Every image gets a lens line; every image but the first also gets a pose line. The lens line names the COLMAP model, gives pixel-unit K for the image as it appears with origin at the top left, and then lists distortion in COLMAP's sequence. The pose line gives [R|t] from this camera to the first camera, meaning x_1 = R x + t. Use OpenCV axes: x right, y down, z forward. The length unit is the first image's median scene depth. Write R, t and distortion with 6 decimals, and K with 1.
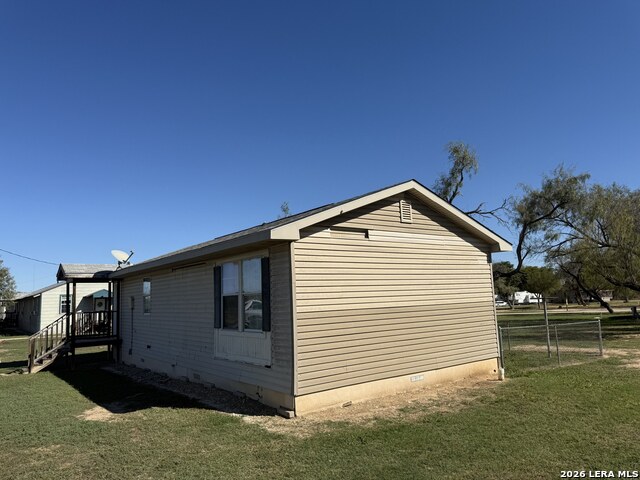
lens RADIAL K [[467.4, 0, 320.0], [0, 467.4, 240.0], [0, 0, 1]] dist [0.000348, 0.000178]
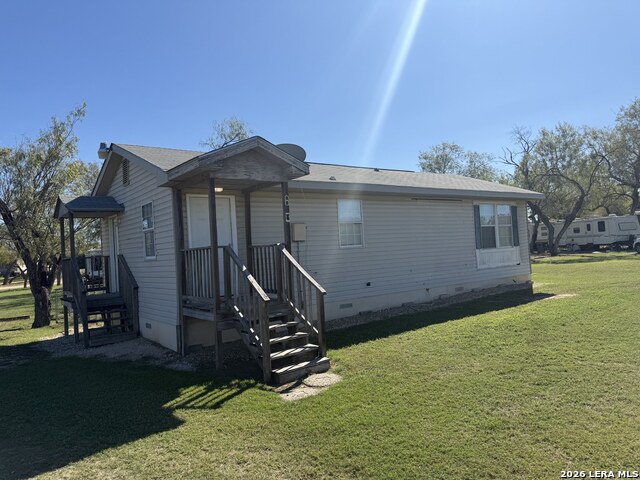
lens RADIAL K [[455.1, 0, 320.0], [0, 455.1, 240.0], [0, 0, 1]] dist [-0.000932, -0.000242]
pose [[0.002910, 0.061044, 0.998131, -1.580521], [-0.067909, 0.995843, -0.060706, 0.276264], [-0.997687, -0.067606, 0.007044, 1.458752]]
